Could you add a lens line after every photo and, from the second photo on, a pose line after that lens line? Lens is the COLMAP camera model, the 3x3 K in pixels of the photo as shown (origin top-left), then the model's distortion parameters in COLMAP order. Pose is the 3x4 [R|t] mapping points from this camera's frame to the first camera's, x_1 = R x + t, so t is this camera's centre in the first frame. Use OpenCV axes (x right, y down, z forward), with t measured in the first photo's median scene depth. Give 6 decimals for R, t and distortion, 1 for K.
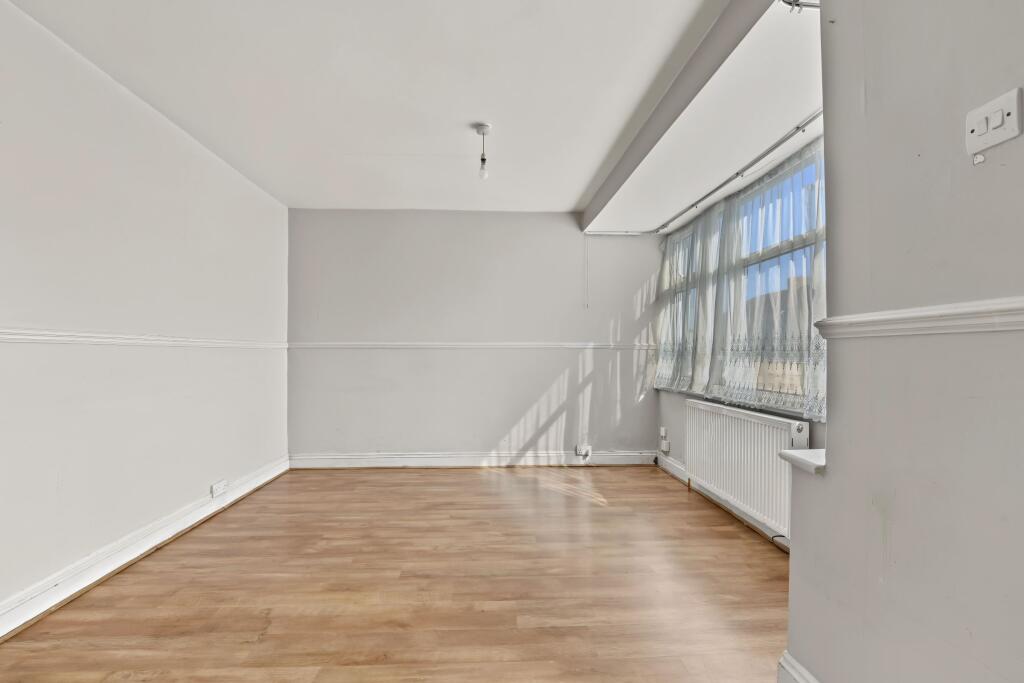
lens RADIAL K [[437.7, 0, 511.8], [0, 437.7, 354.8], [0, 0, 1]] dist [-0.021261, 0.000115]
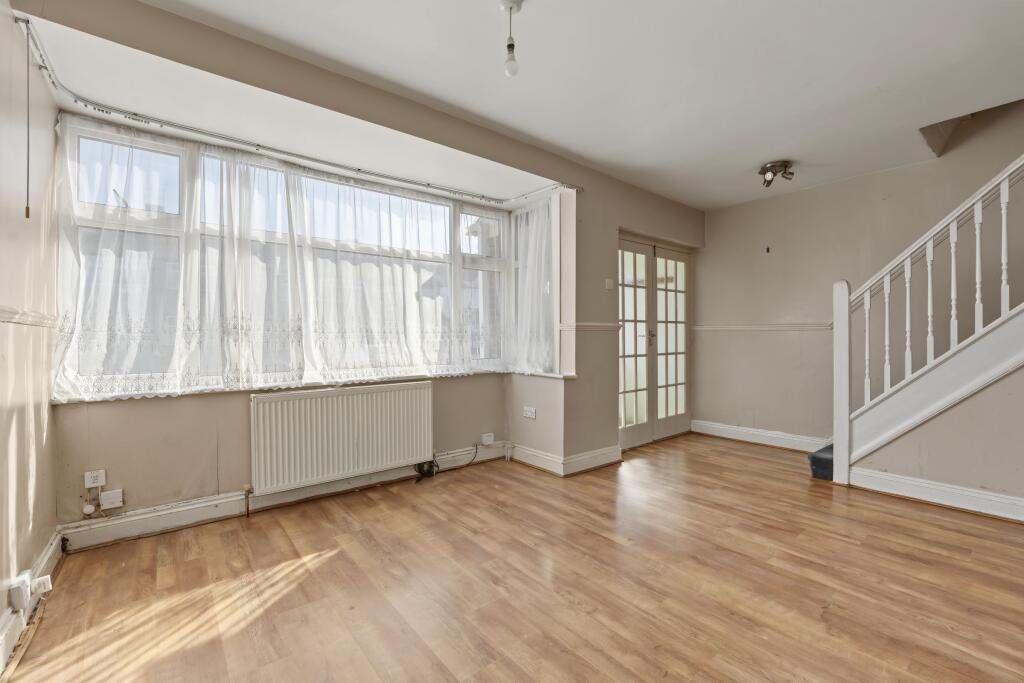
lens RADIAL K [[432.0, 0, 510.0], [0, 432.0, 339.3], [0, 0, 1]] dist [-0.017002, 0.000277]
pose [[-0.585557, -0.005339, 0.810614, -0.519025], [0.000100, 0.999978, 0.006658, -0.000578], [-0.810631, 0.003980, -0.585543, 1.196740]]
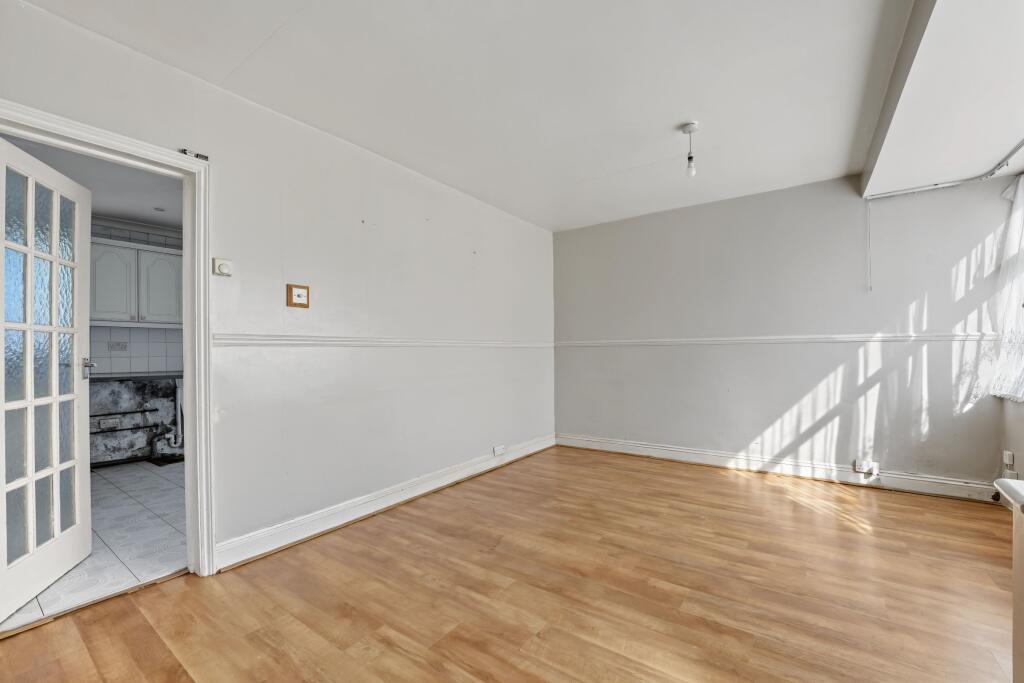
lens RADIAL K [[427.1, 0, 509.1], [0, 427.1, 354.1], [0, 0, 1]] dist [-0.018985, 0.000157]
pose [[0.779727, -0.005315, -0.626097, 0.188641], [0.009523, 0.999949, 0.003371, 0.000436], [0.626047, -0.008591, 0.779738, -0.028905]]
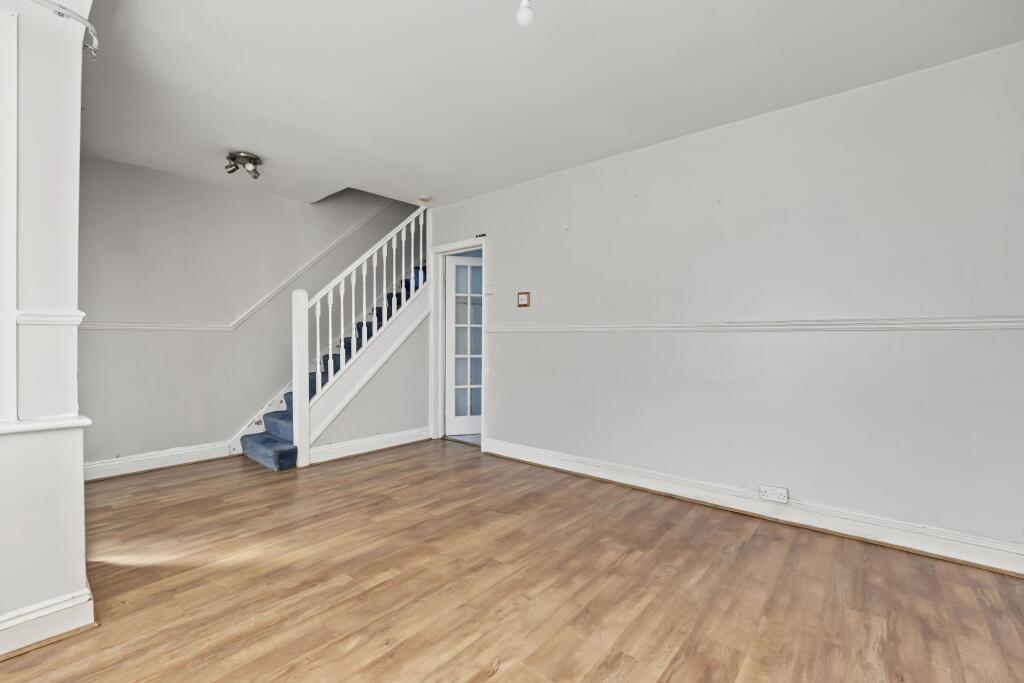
lens RADIAL K [[432.0, 0, 510.0], [0, 432.0, 339.3], [0, 0, 1]] dist [-0.017002, 0.000277]
pose [[-0.692079, -0.000477, -0.721822, 0.300298], [-0.003808, 0.999988, 0.002990, -0.001806], [0.721812, 0.004819, -0.692072, 1.179168]]
